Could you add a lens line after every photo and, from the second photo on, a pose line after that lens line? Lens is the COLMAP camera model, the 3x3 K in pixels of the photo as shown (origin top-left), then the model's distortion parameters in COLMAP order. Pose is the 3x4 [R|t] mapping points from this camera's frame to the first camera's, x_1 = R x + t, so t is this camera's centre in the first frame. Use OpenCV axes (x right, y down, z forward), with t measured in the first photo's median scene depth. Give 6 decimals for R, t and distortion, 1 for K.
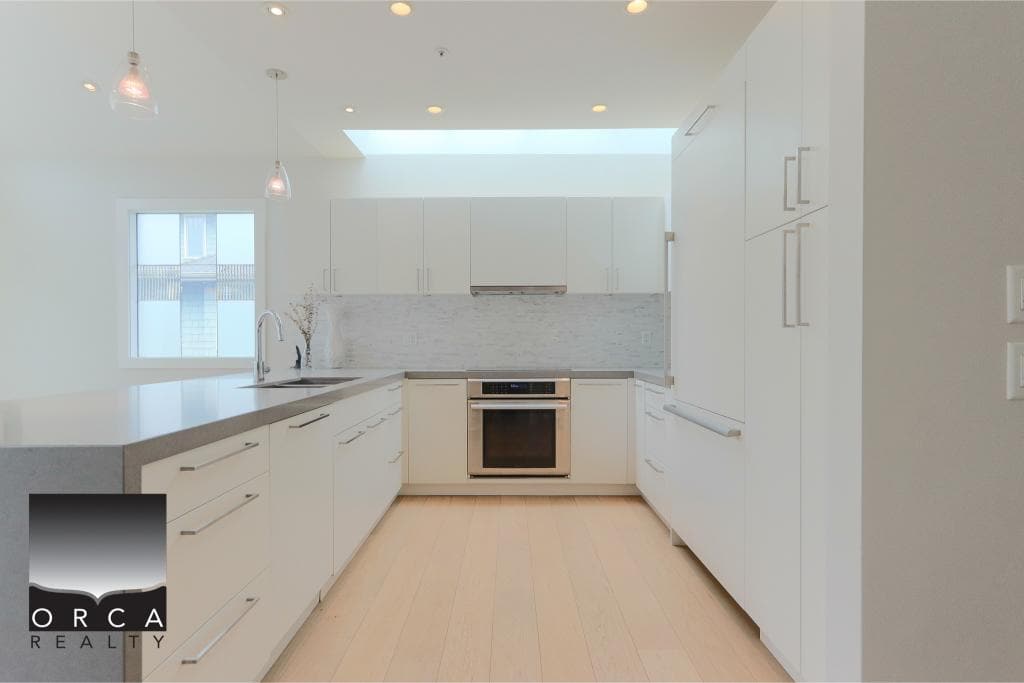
lens RADIAL K [[507.2, 0, 507.3], [0, 507.2, 344.3], [0, 0, 1]] dist [0.002083, -0.000974]
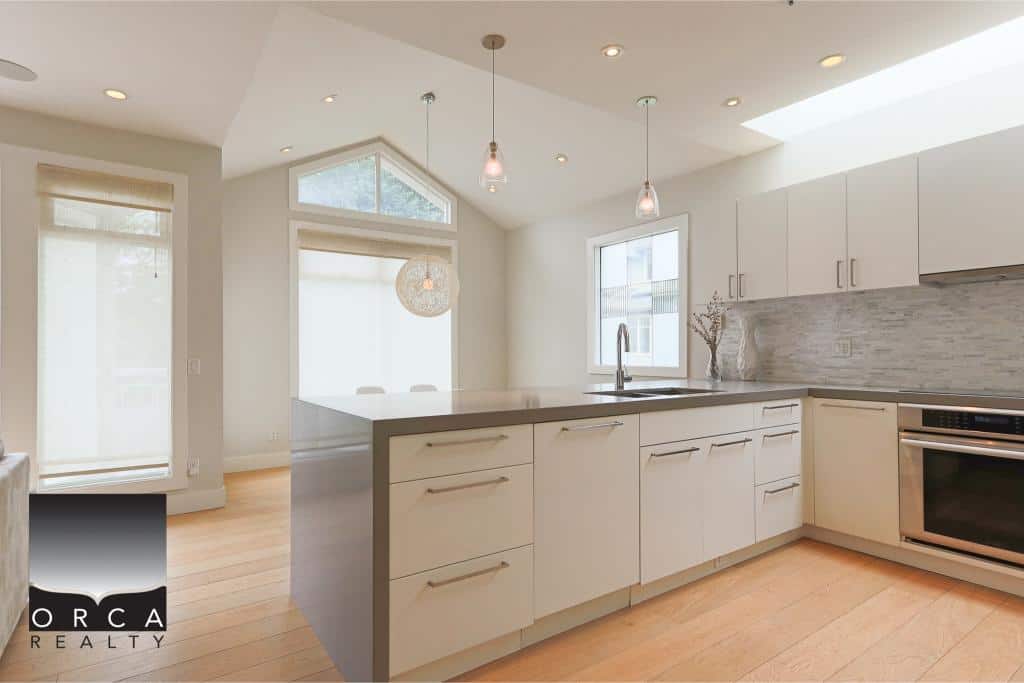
lens RADIAL K [[529.8, 0, 513.6], [0, 529.8, 344.2], [0, 0, 1]] dist [0.005193, 0.000016]
pose [[0.585899, -0.012944, -0.810281, 0.204457], [-0.002022, 0.999846, -0.017434, -0.001695], [0.810381, 0.011853, 0.585783, 0.094217]]
